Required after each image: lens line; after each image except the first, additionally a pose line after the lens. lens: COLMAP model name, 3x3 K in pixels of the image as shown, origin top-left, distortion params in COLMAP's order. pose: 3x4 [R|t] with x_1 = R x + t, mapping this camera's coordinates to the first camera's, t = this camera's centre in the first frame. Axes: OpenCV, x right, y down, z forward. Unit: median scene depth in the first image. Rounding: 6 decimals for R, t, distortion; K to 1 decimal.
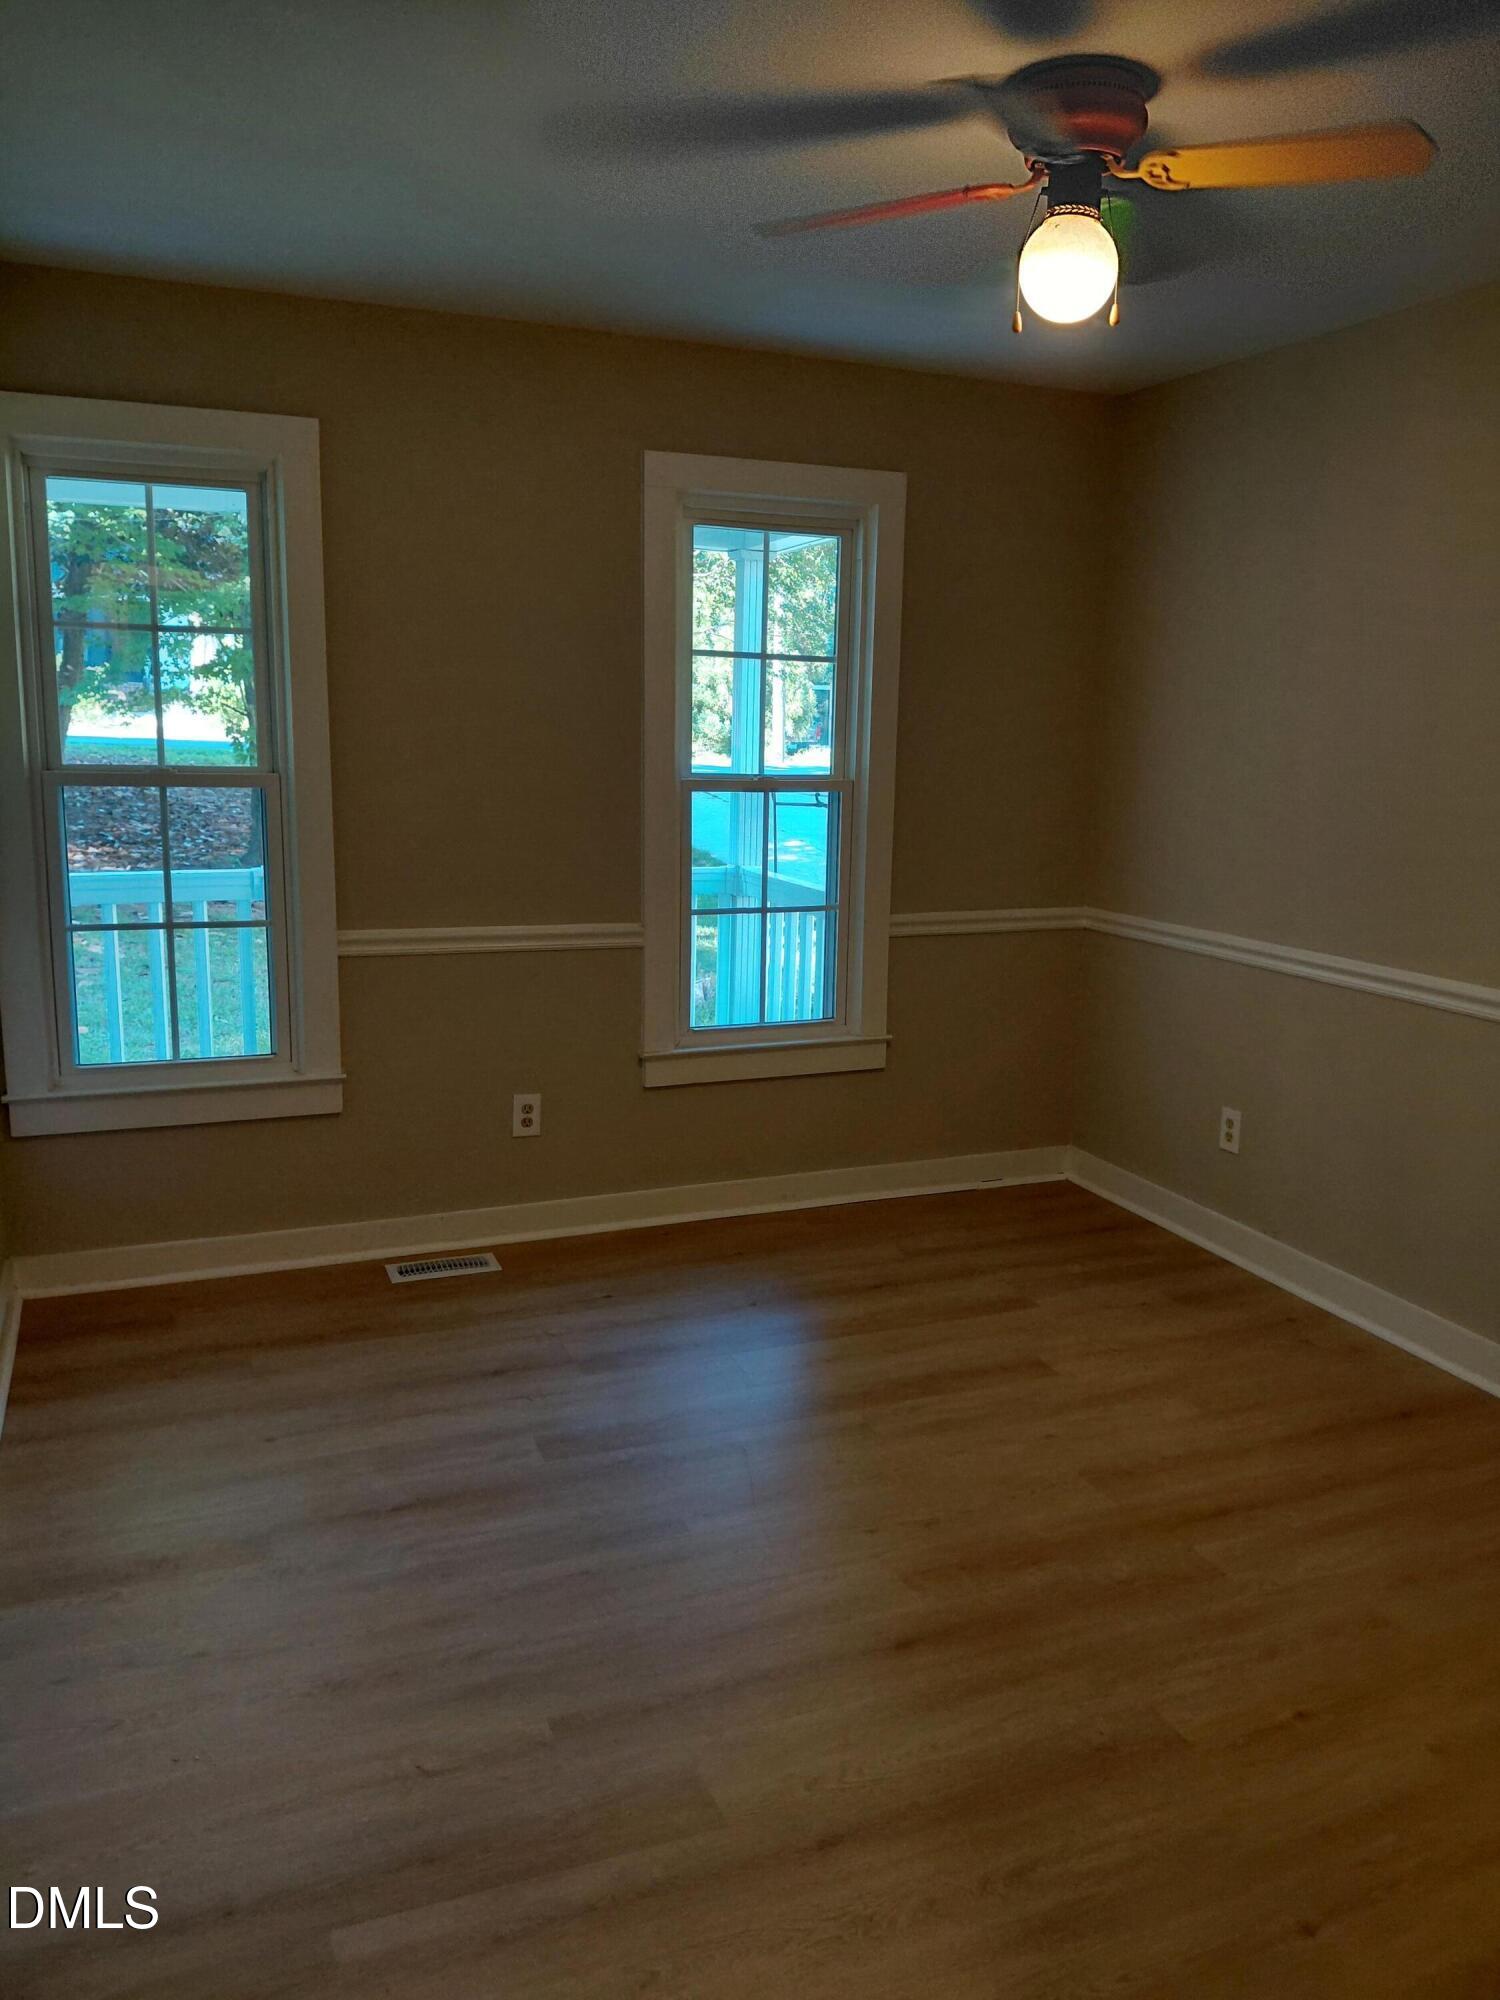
lens RADIAL K [[1477.9, 0, 785.1], [0, 1477.9, 1001.8], [0, 0, 1]] dist [0.080406, -0.150352]
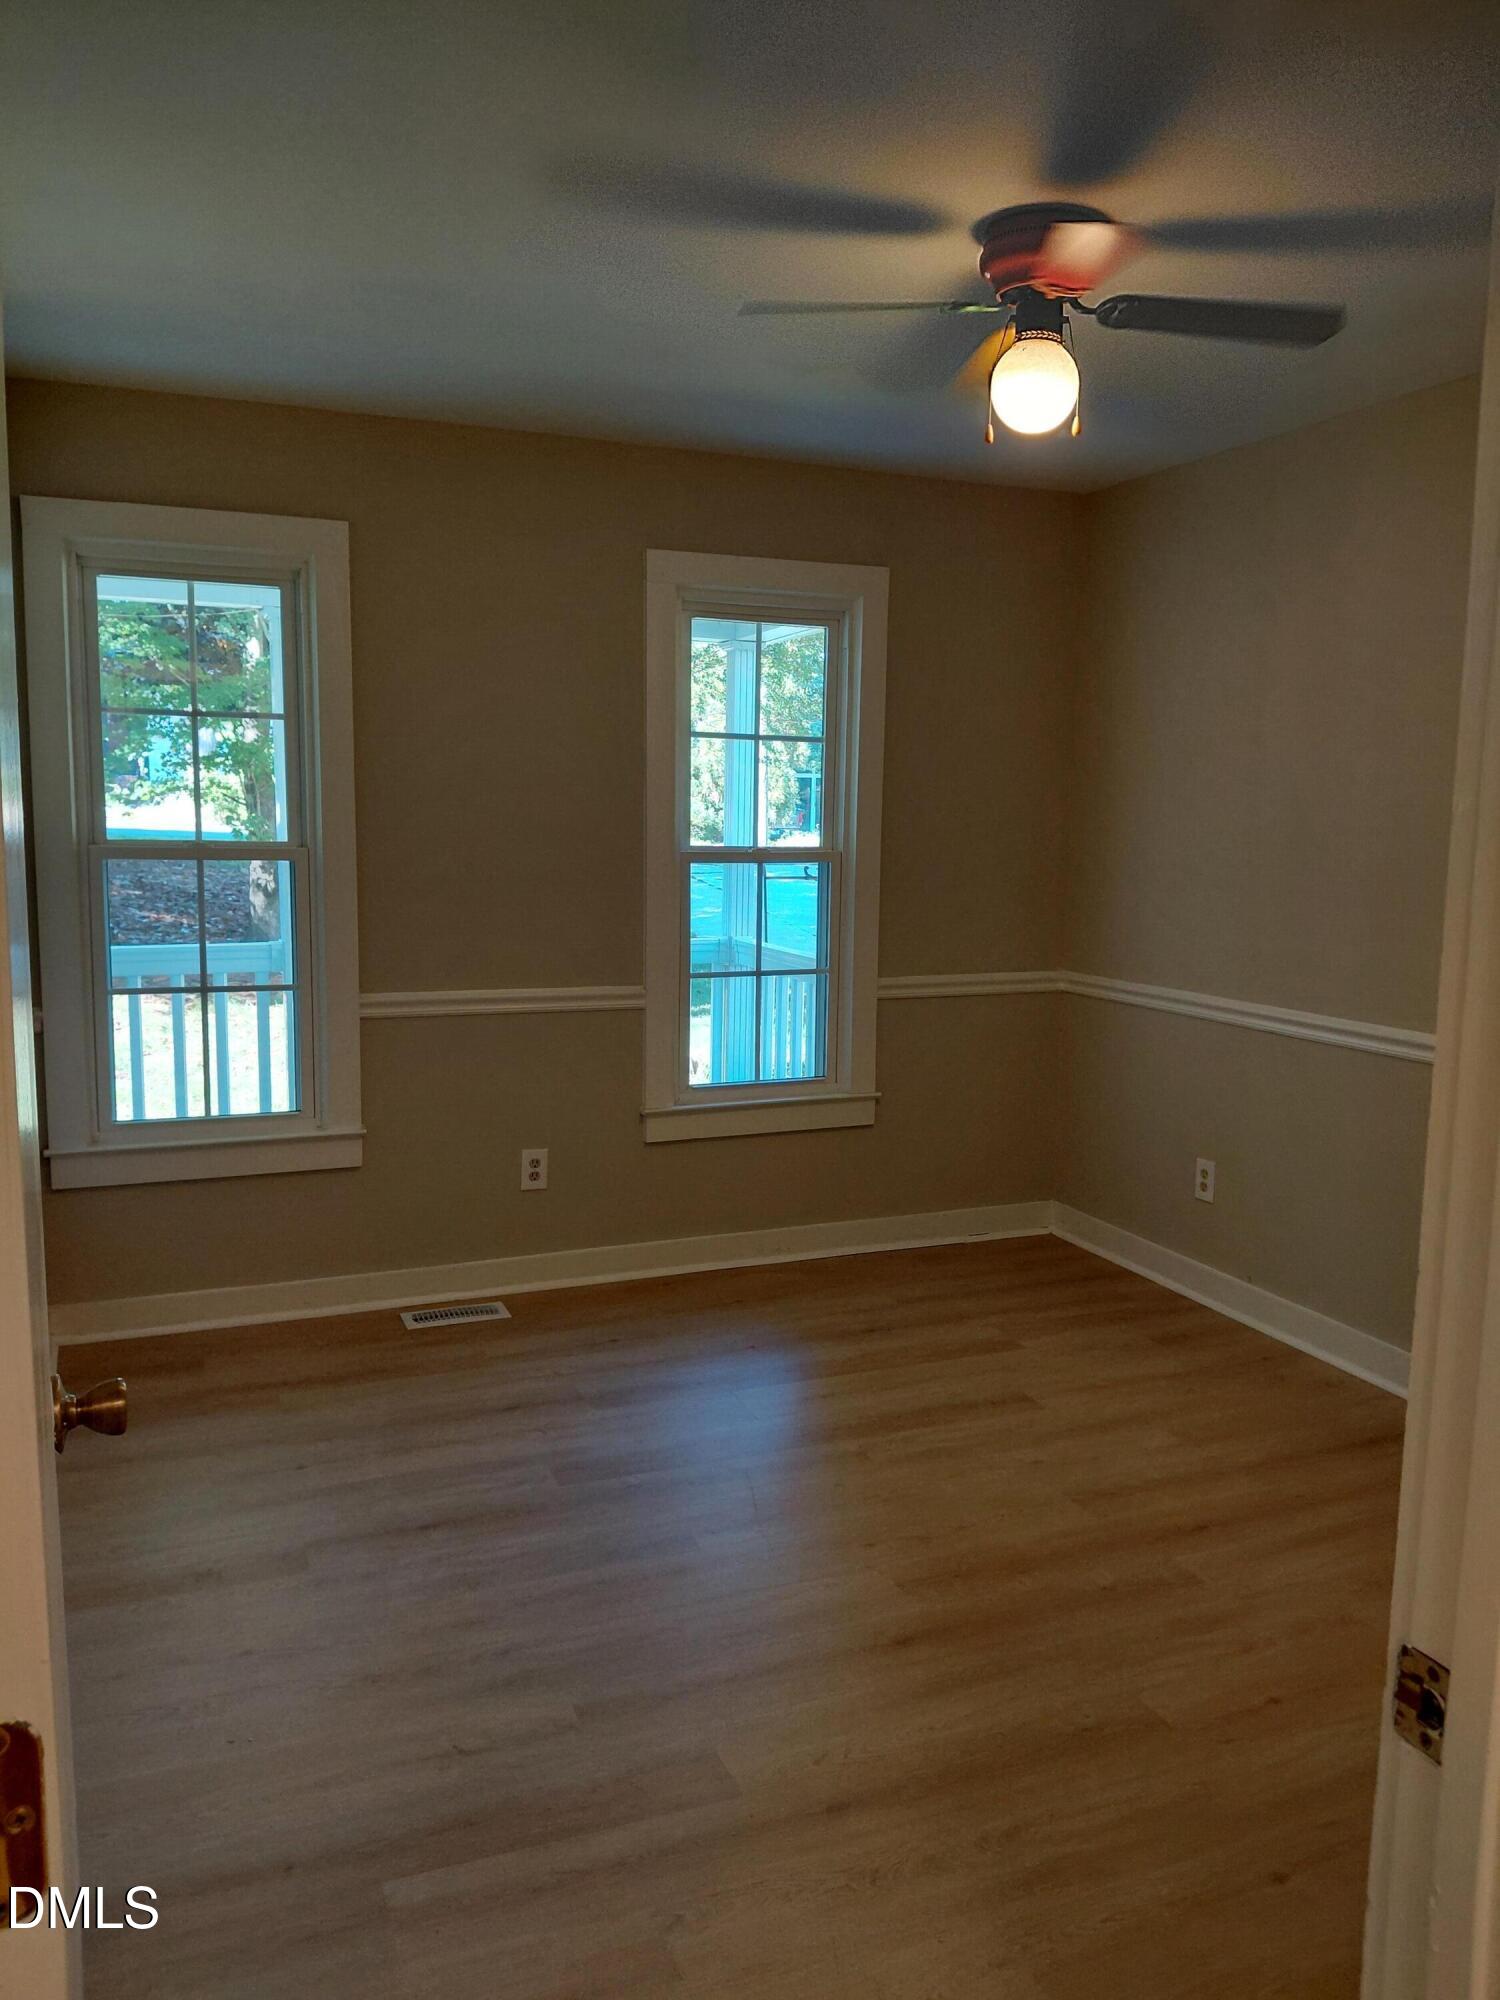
lens RADIAL K [[1477.9, 0, 765.7], [0, 1477.9, 1007.1], [0, 0, 1]] dist [0.080406, -0.150352]
pose [[0.999974, -0.007067, -0.001420, -0.008692], [0.006981, 0.998556, -0.053267, 0.020222], [0.001794, 0.053256, 0.998579, -0.060539]]
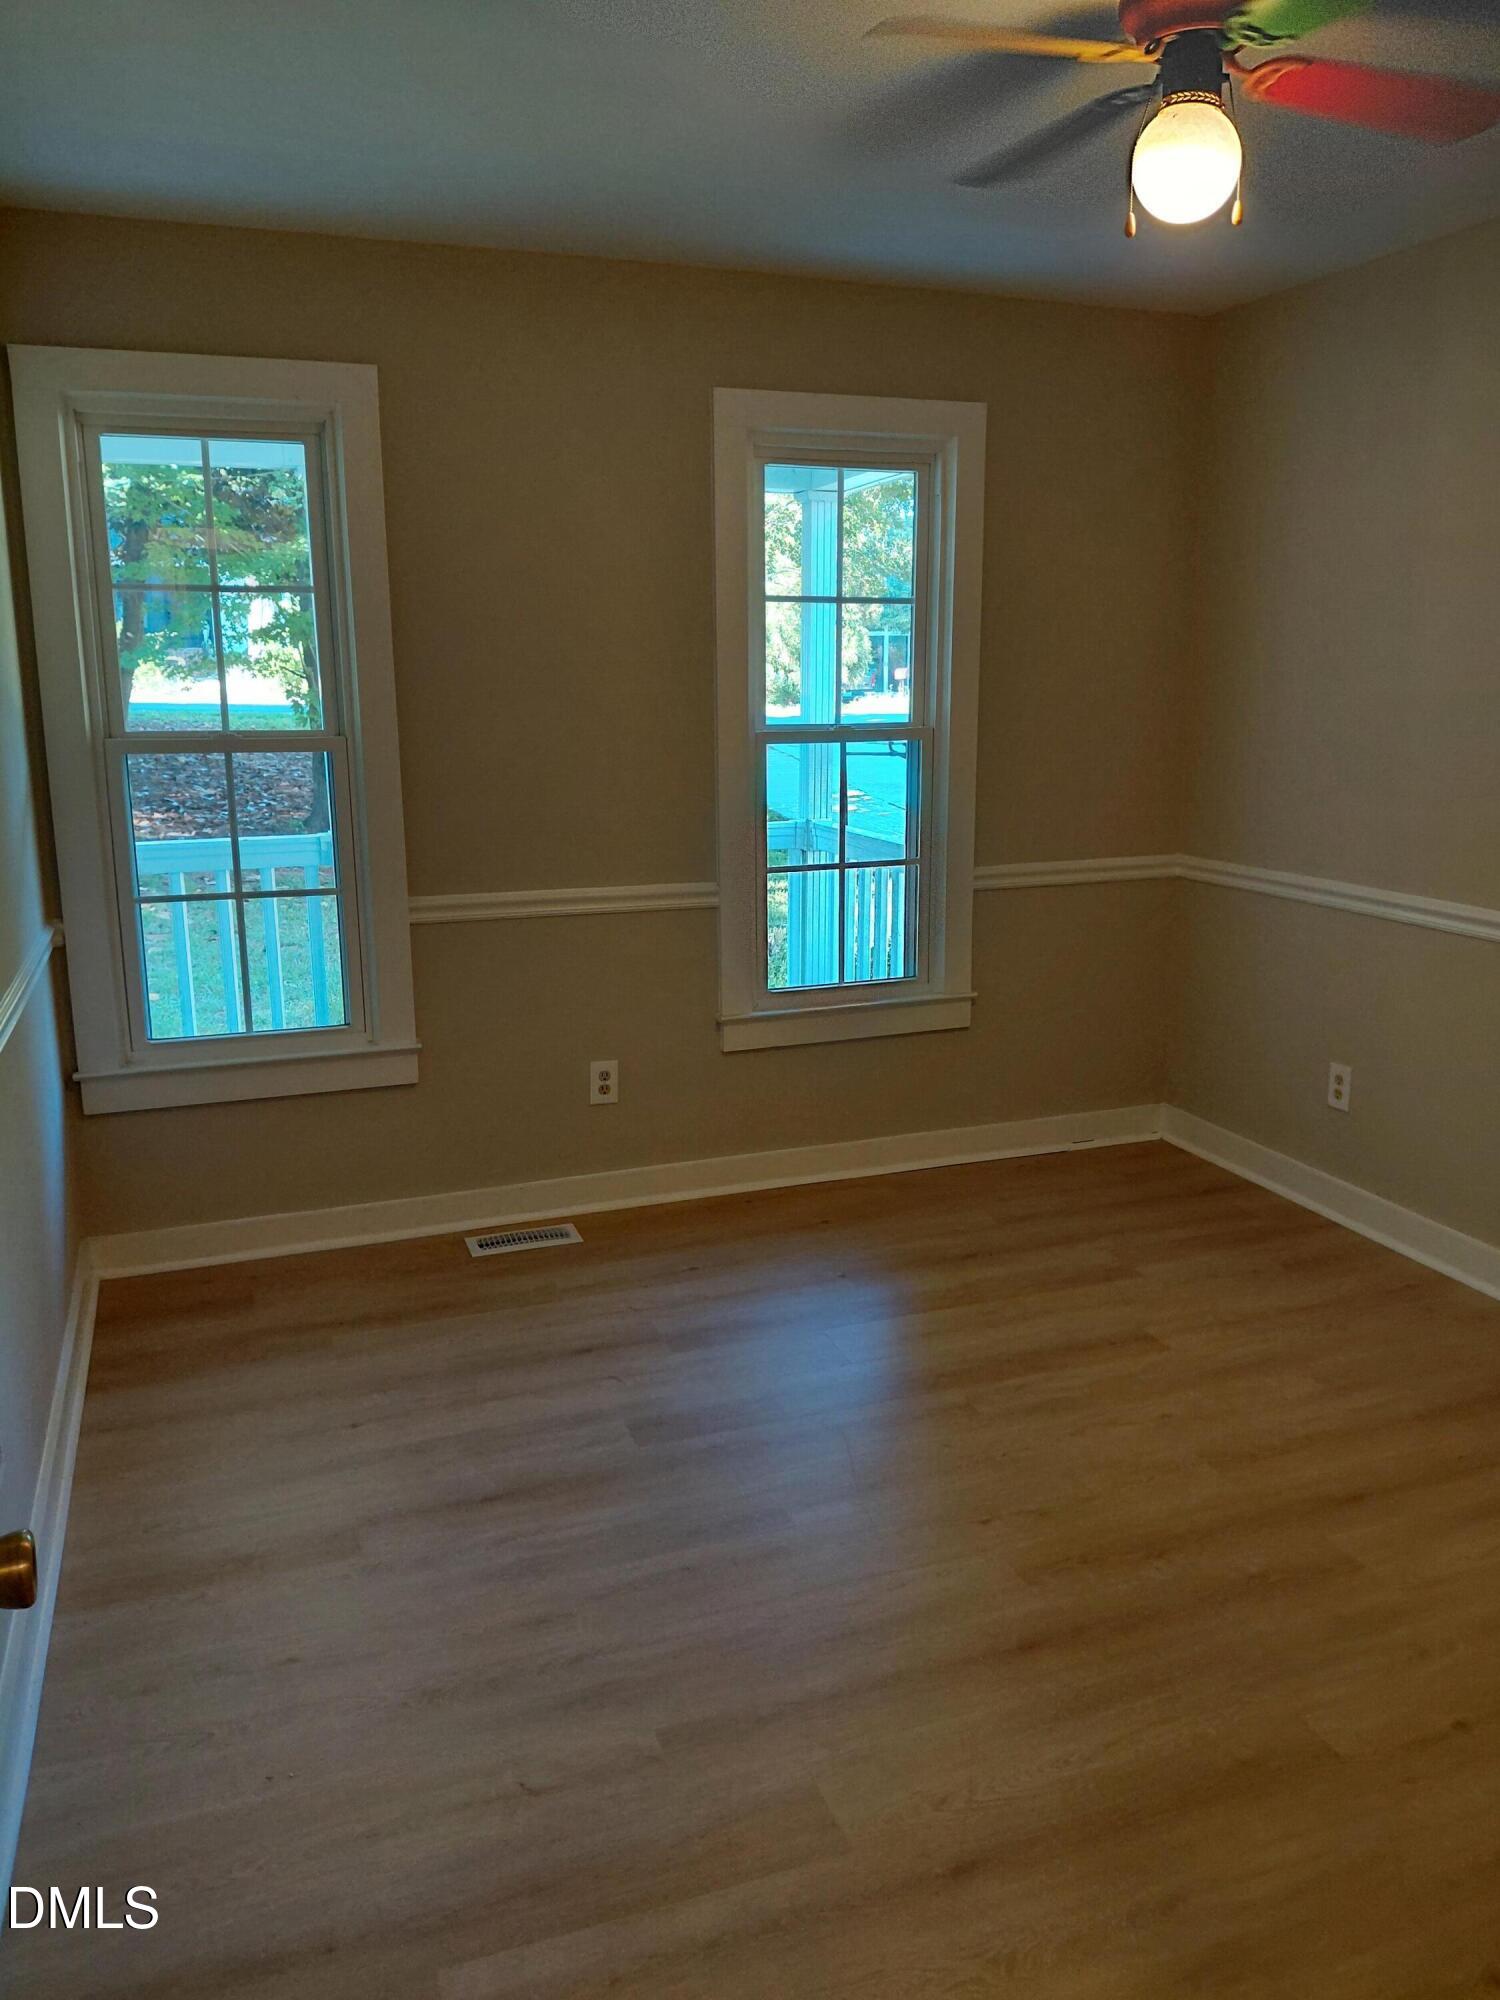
lens RADIAL K [[1477.9, 0, 779.5], [0, 1477.9, 983.0], [0, 0, 1]] dist [0.080406, -0.150352]
pose [[0.998957, -0.017946, -0.041988, -0.018648], [0.018819, 0.999613, 0.020492, -0.006938], [0.041604, -0.021261, 0.998908, 0.039072]]
